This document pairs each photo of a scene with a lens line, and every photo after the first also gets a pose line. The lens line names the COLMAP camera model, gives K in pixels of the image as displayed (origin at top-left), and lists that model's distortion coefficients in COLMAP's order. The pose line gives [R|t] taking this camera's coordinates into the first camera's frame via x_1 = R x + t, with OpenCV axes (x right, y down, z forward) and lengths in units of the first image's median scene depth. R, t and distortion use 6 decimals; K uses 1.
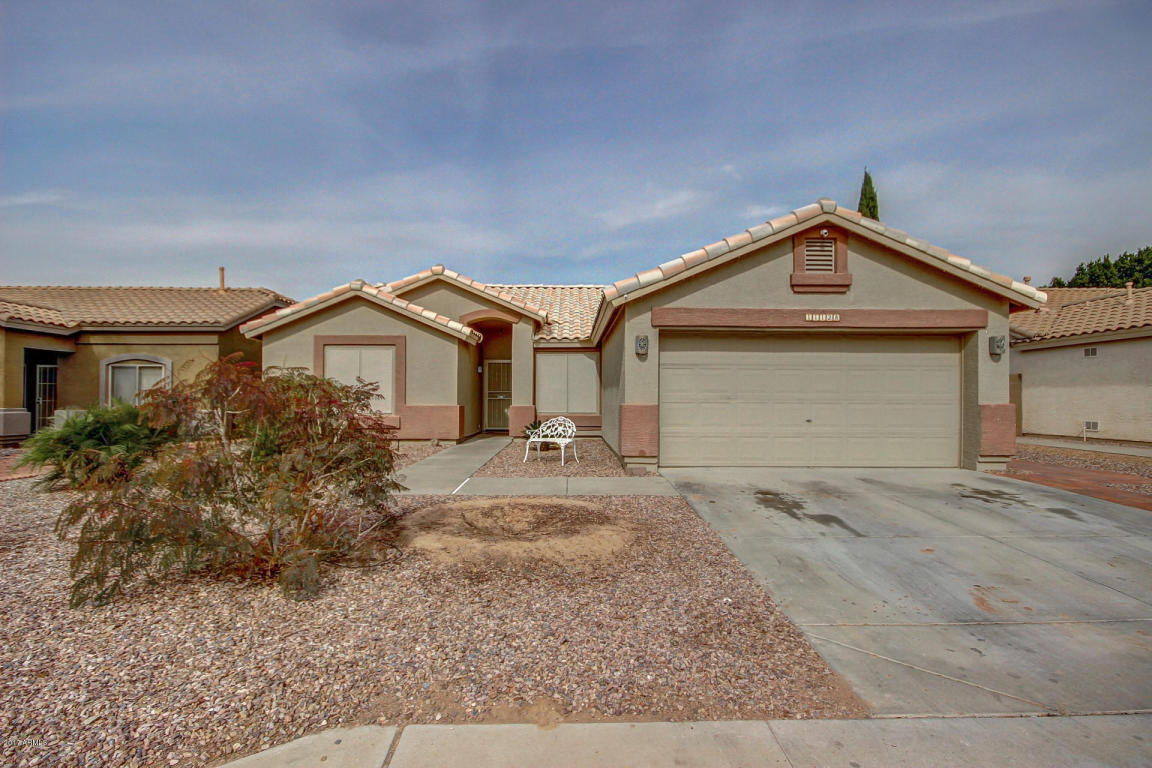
lens RADIAL K [[575.3, 0, 576.0], [0, 575.3, 384.0], [0, 0, 1]] dist [0.019761, -0.012256]
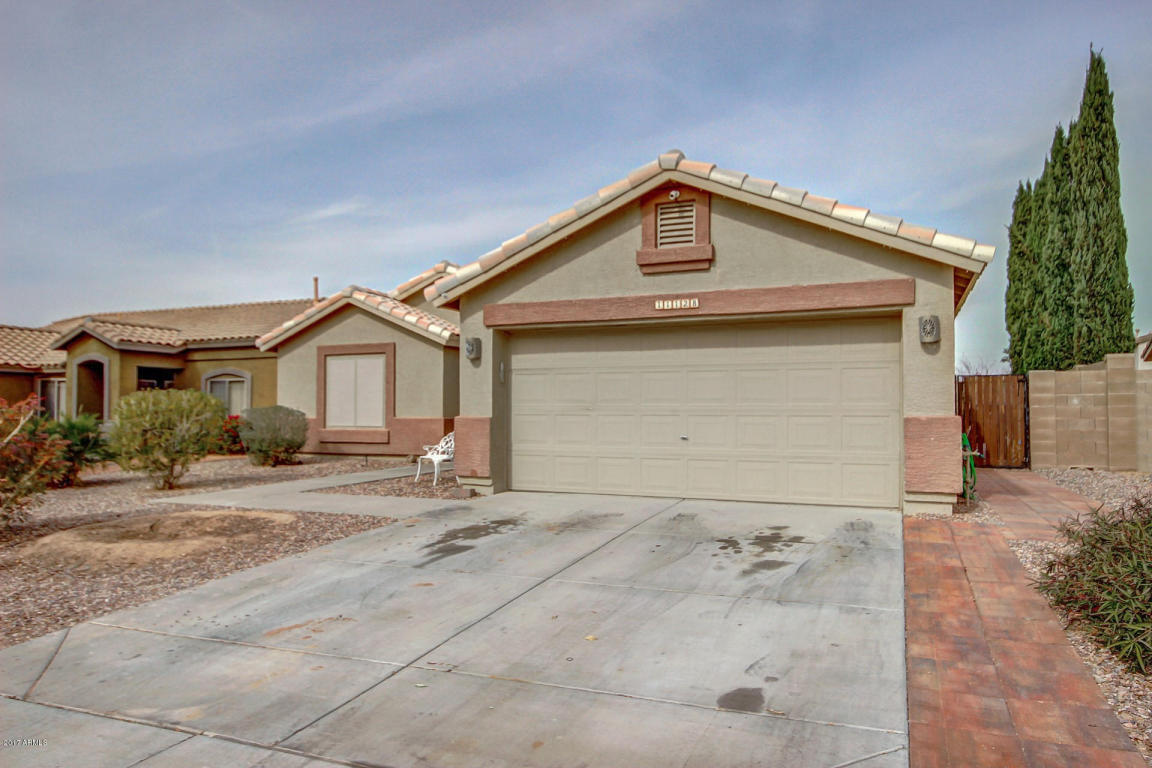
lens RADIAL K [[746.0, 0, 574.7], [0, 746.0, 389.1], [0, 0, 1]] dist [0.012995, 0.002828]
pose [[0.914808, -0.015206, -0.403603, 0.677475], [0.014605, 0.999883, -0.004567, 0.000623], [0.403626, -0.001717, 0.914923, 0.031302]]
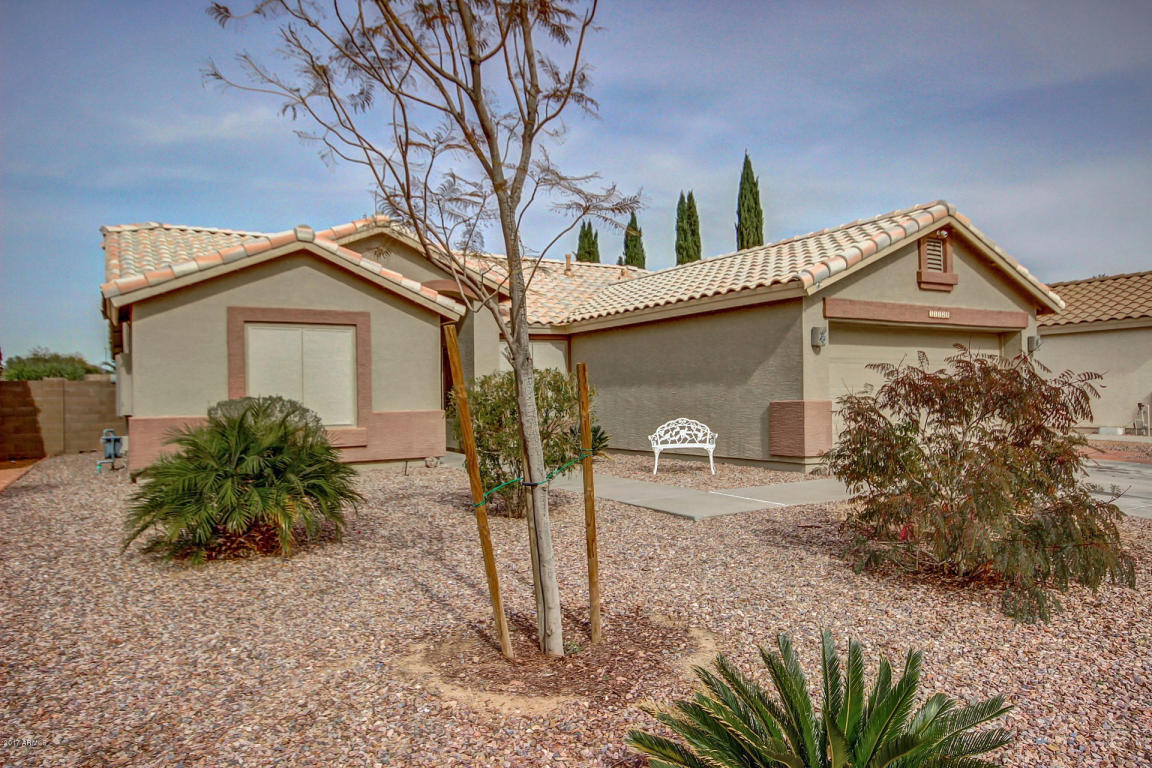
lens RADIAL K [[746.0, 0, 574.7], [0, 746.0, 389.1], [0, 0, 1]] dist [0.012995, 0.002828]
pose [[0.871226, -0.013961, 0.490684, -0.789308], [0.006393, 0.999833, 0.017098, -0.006800], [-0.490841, -0.011759, 0.871170, 0.133683]]
